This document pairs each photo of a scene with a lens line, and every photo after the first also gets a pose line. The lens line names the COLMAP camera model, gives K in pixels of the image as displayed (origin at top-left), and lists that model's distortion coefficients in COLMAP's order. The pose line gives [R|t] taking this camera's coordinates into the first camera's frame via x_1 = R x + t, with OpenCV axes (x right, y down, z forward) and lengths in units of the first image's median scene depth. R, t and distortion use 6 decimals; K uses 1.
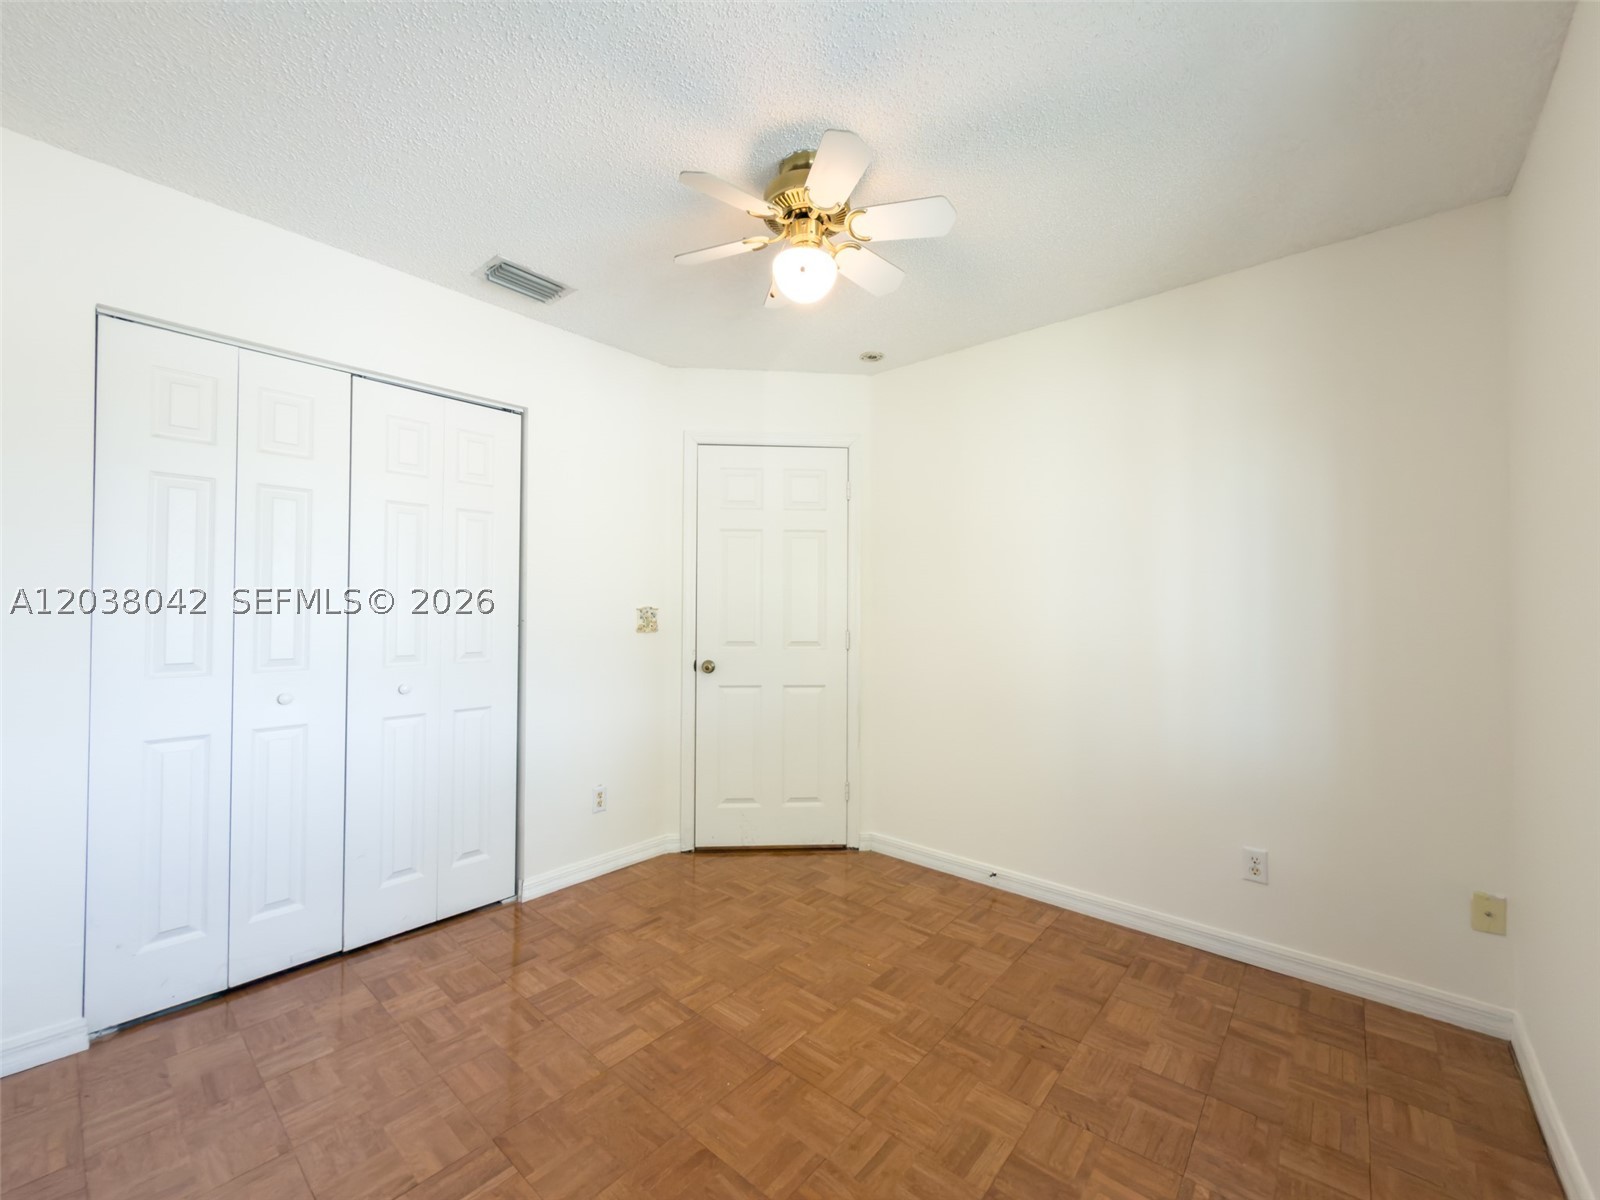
lens RADIAL K [[655.4, 0, 807.8], [0, 655.4, 600.7], [0, 0, 1]] dist [-0.001020, 0.000030]
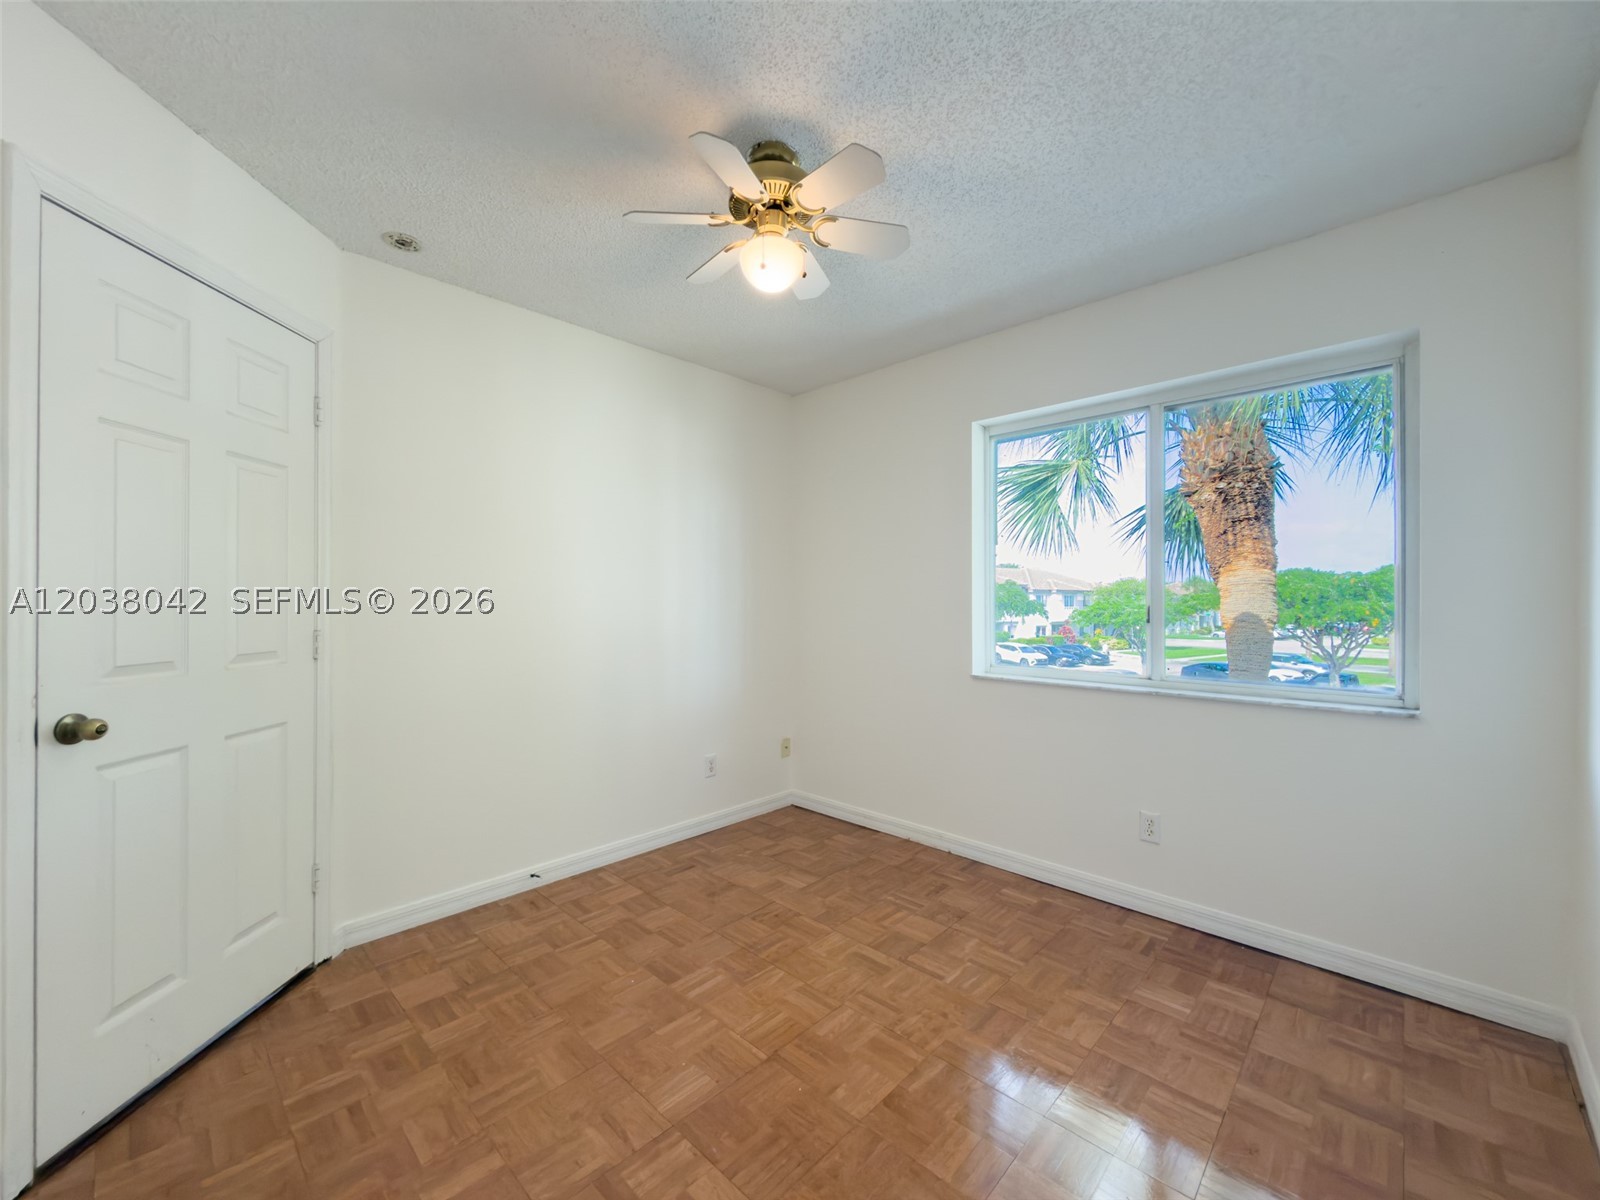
lens RADIAL K [[639.7, 0, 804.0], [0, 639.7, 601.6], [0, 0, 1]] dist [-0.000091, 0.000404]
pose [[0.049923, -0.004938, 0.998741, -0.831420], [-0.012653, 0.999904, 0.005576, 0.011974], [-0.998673, -0.012916, 0.049856, 0.752236]]
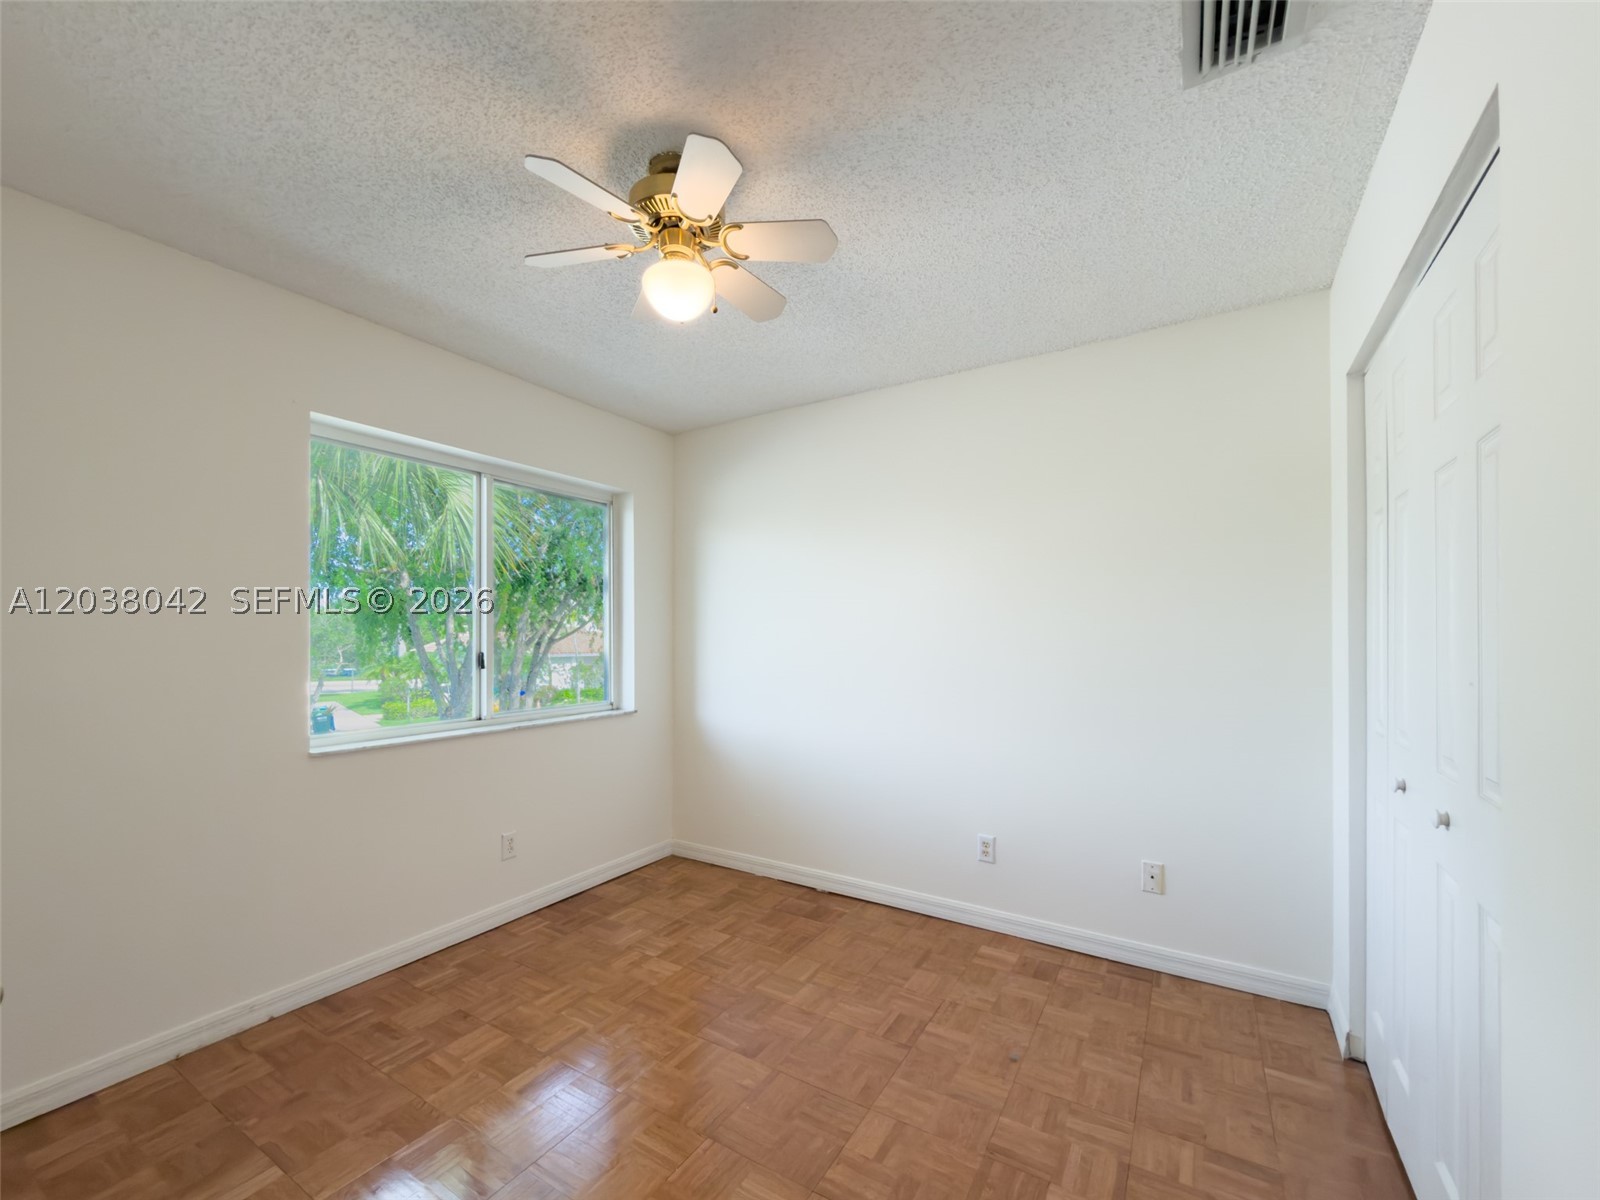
lens RADIAL K [[641.8, 0, 798.6], [0, 641.8, 639.5], [0, 0, 1]] dist [0.000685, 0.000221]
pose [[-0.988603, -0.004410, -0.150483, -0.034342], [-0.003463, 0.999973, -0.006554, -0.003152], [0.150508, -0.005958, -0.988591, 1.597608]]
